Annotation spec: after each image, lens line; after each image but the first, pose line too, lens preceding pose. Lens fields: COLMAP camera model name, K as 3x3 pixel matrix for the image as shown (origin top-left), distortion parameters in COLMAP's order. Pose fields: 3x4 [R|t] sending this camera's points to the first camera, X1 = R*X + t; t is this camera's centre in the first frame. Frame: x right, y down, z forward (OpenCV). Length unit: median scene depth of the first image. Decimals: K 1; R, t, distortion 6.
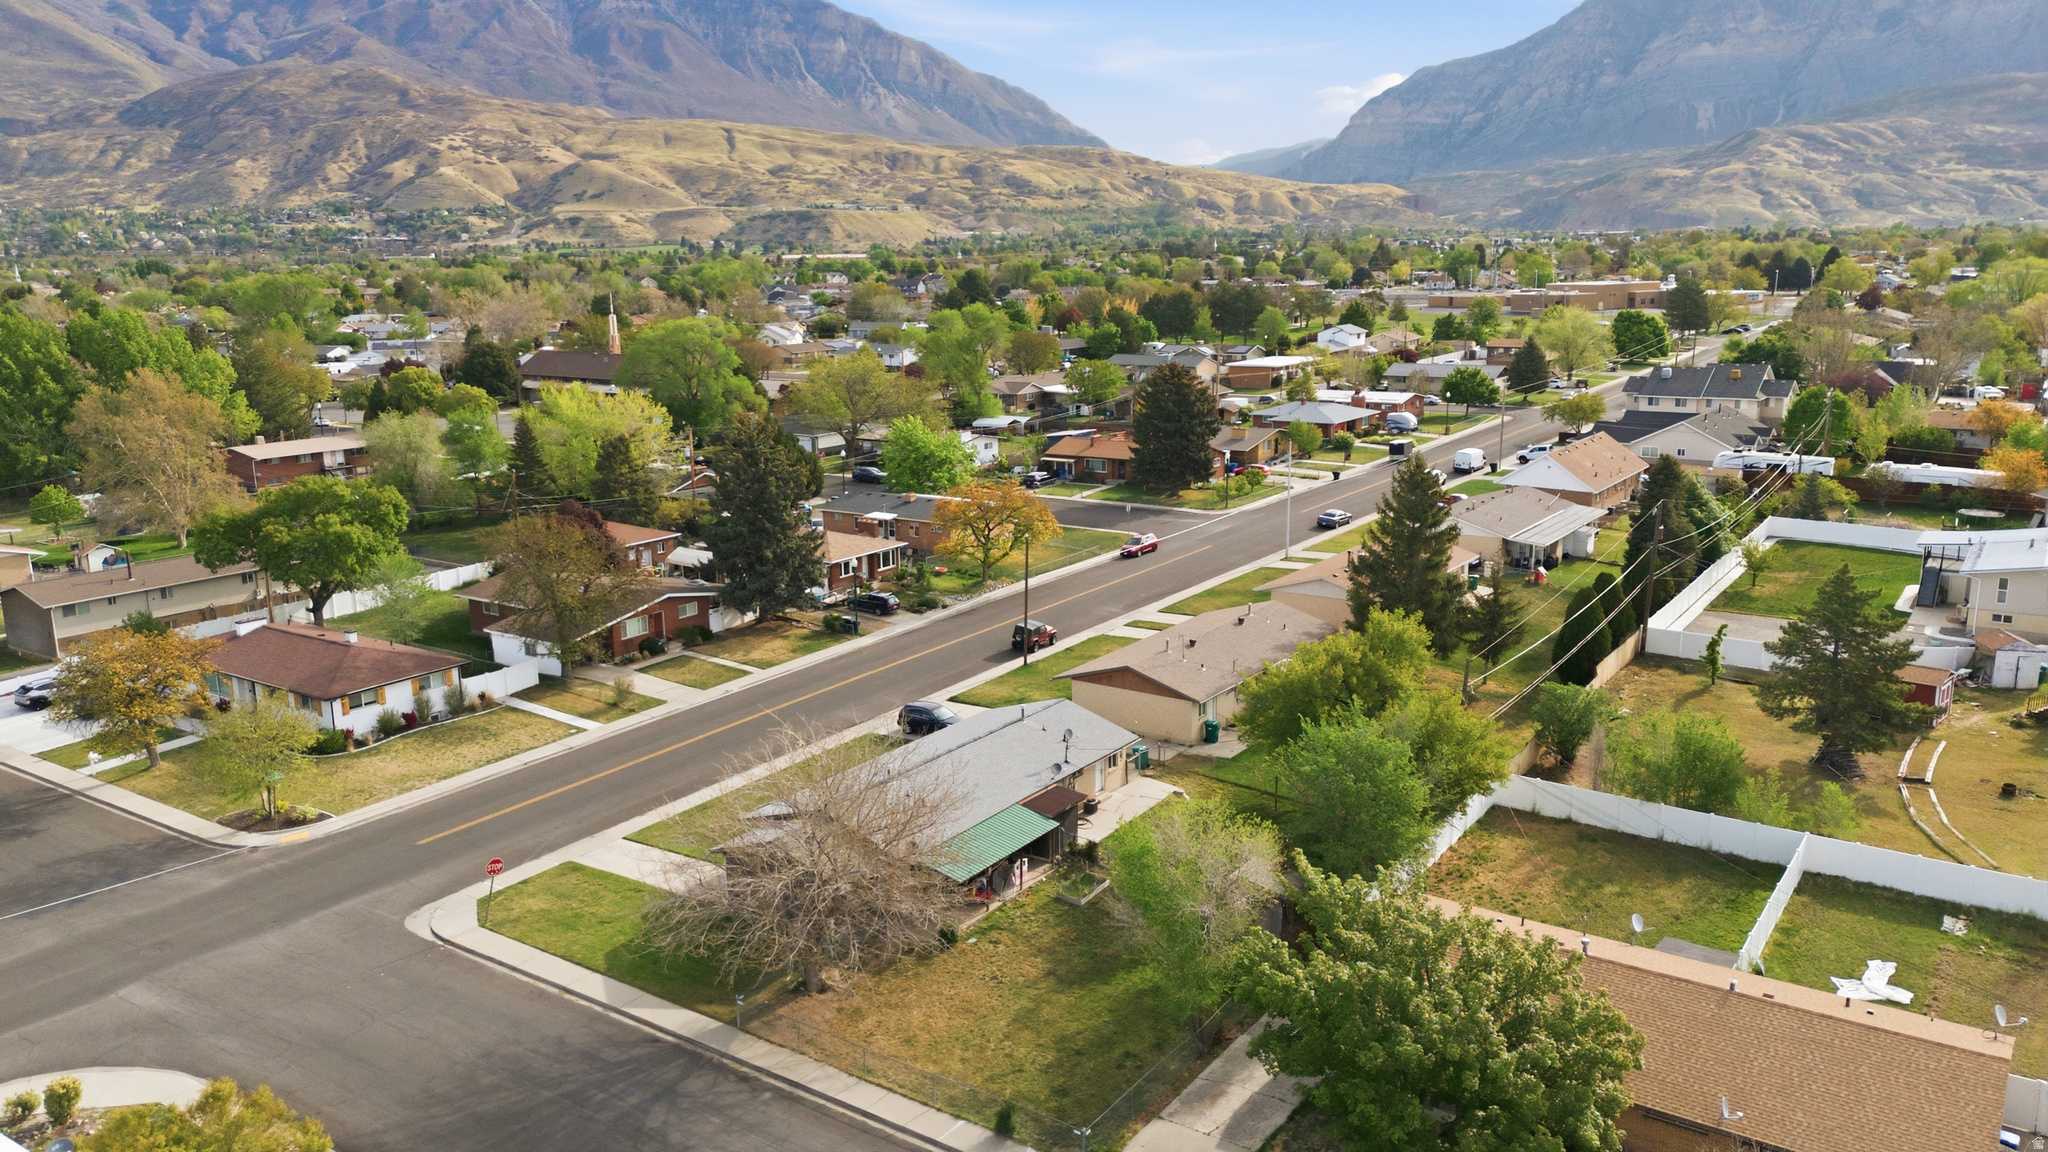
lens RADIAL K [[1493.4, 0, 1024.0], [0, 1493.4, 576.0], [0, 0, 1]] dist [0.075053, -0.063026]
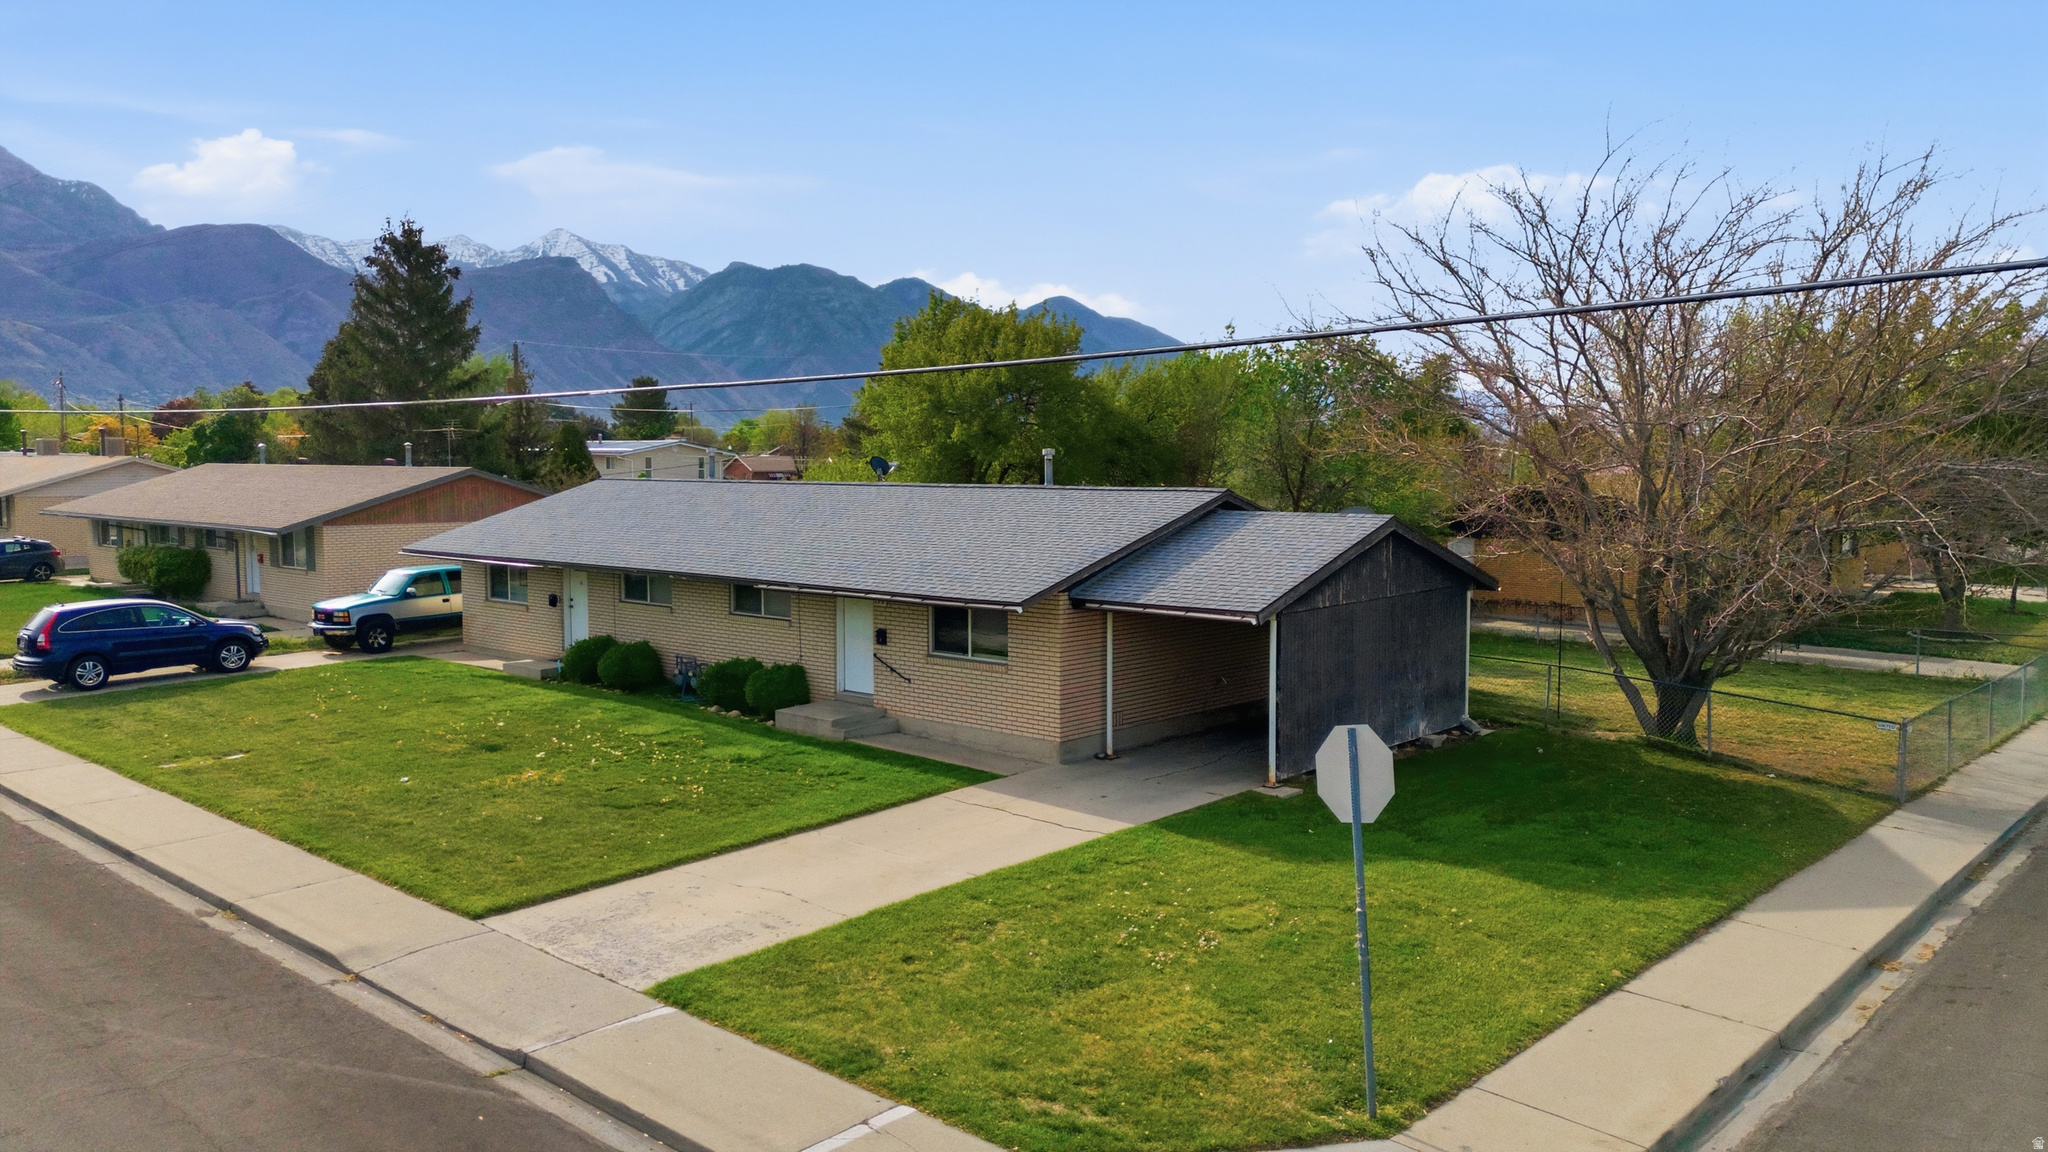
lens RADIAL K [[1493.4, 0, 1024.0], [0, 1493.4, 576.0], [0, 0, 1]] dist [0.075053, -0.063026]
pose [[0.134722, -0.067838, 0.988559, -0.414360], [0.214752, 0.975941, 0.037706, 0.118232], [-0.967332, 0.207215, 0.146049, 0.775694]]
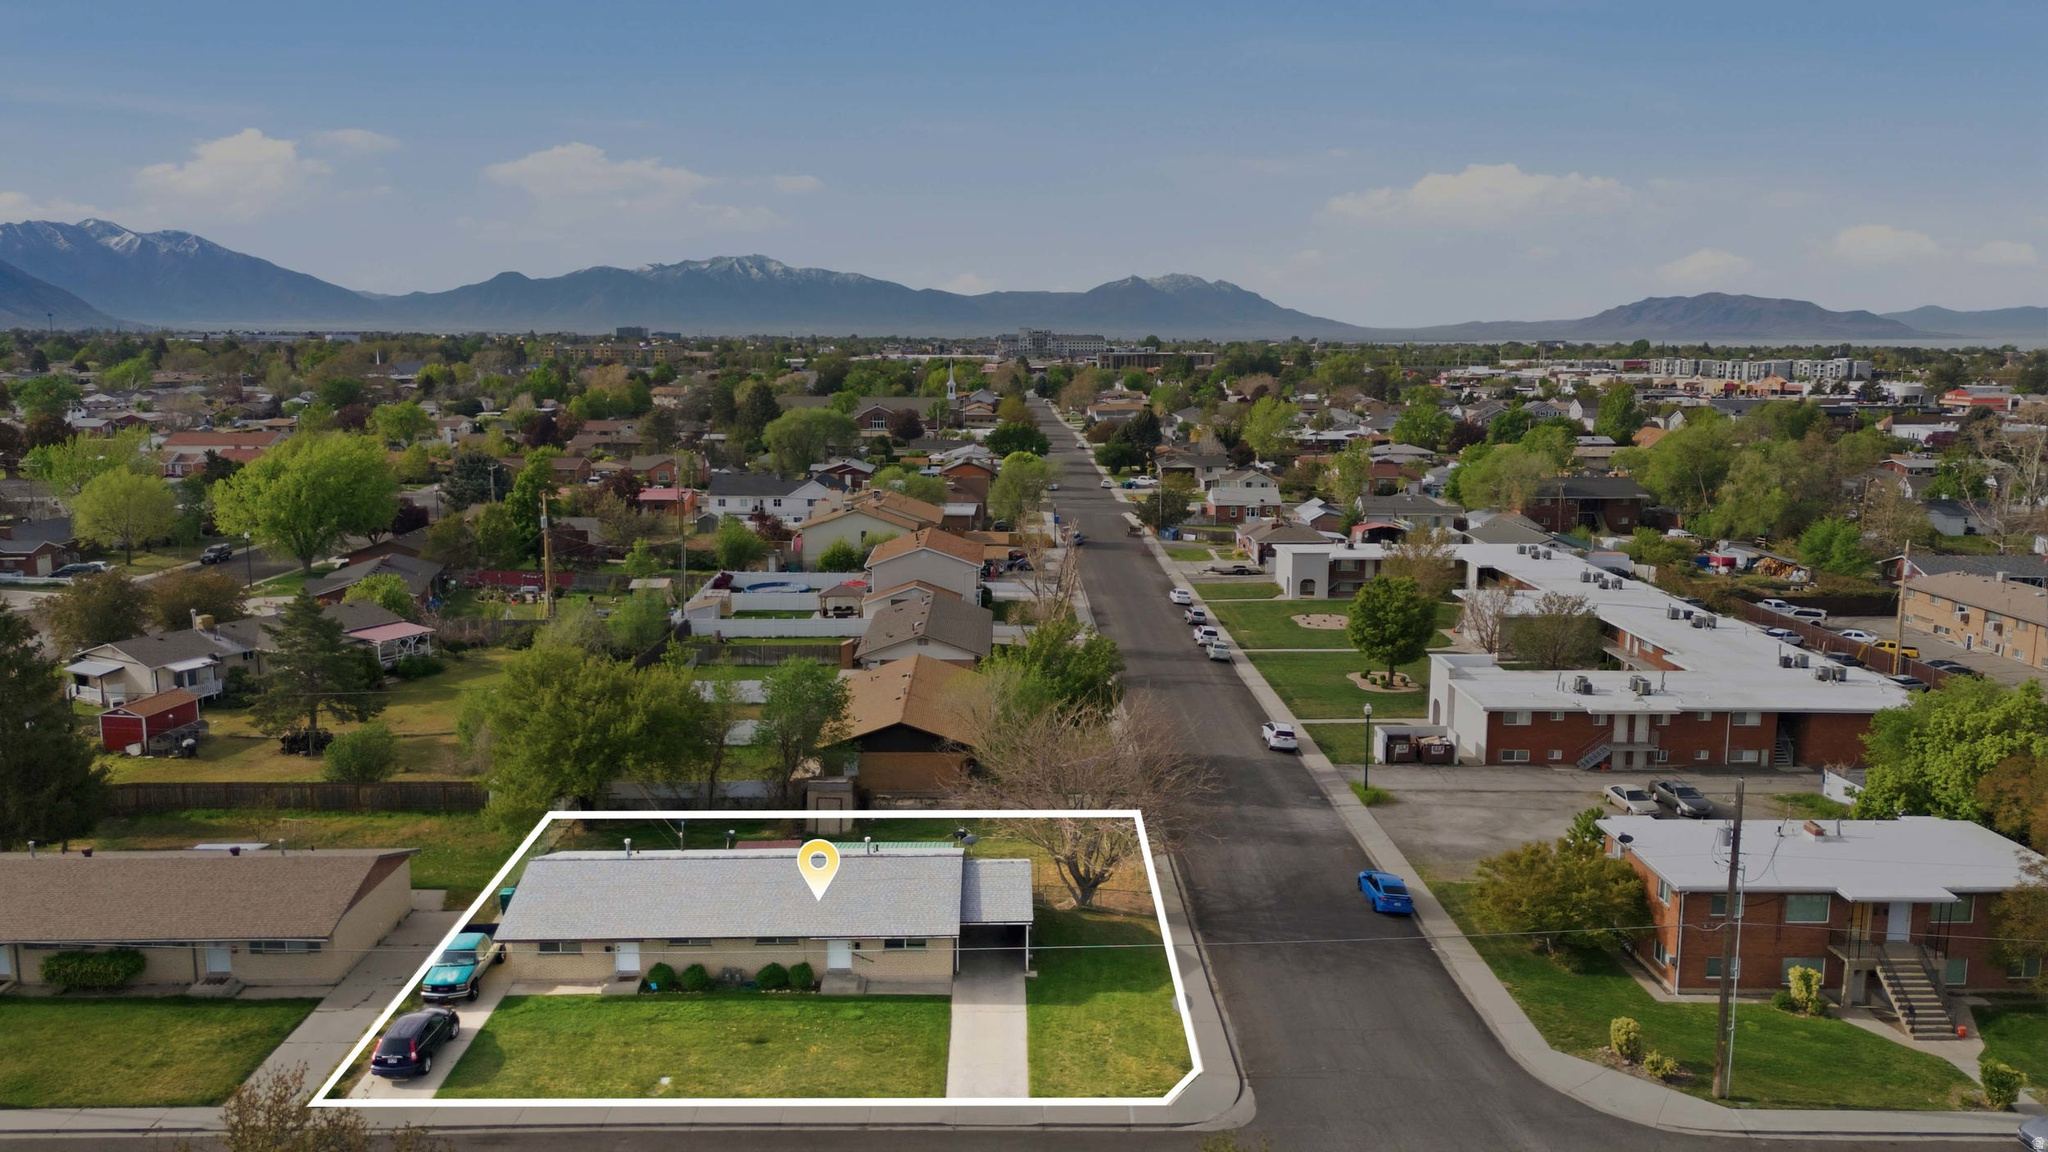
lens RADIAL K [[1493.4, 0, 1024.0], [0, 1493.4, 576.0], [0, 0, 1]] dist [0.075053, -0.063026]
pose [[-0.580005, -0.122234, 0.805390, -0.753002], [0.180307, 0.944892, 0.273255, -0.232732], [-0.794408, 0.303707, -0.526002, 1.126380]]
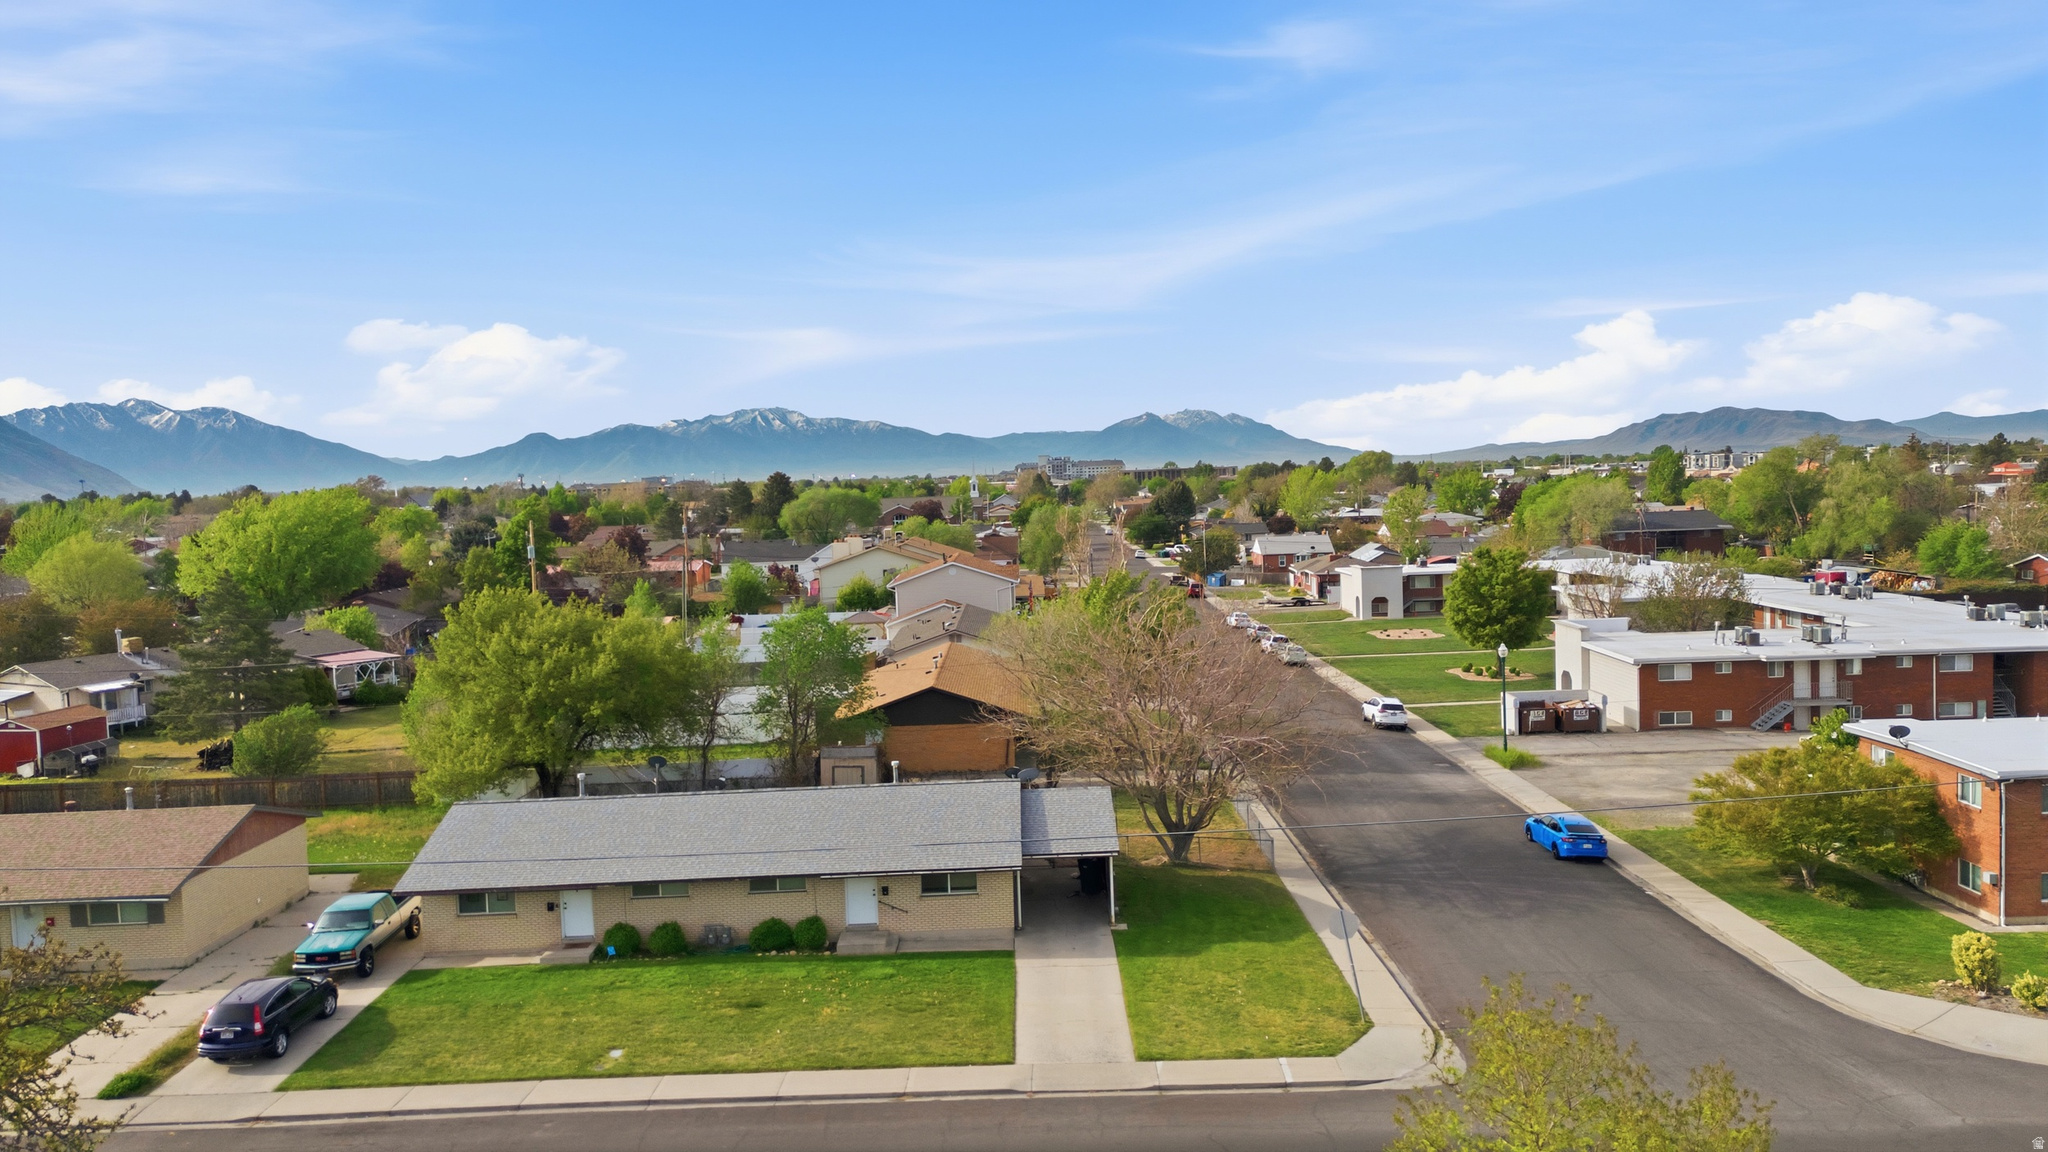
lens RADIAL K [[1493.4, 0, 1024.0], [0, 1493.4, 576.0], [0, 0, 1]] dist [0.075053, -0.063026]
pose [[-0.569201, -0.026682, 0.821765, -0.605634], [0.219424, 0.958294, 0.183101, -0.069266], [-0.792378, 0.284536, -0.539608, 1.079922]]
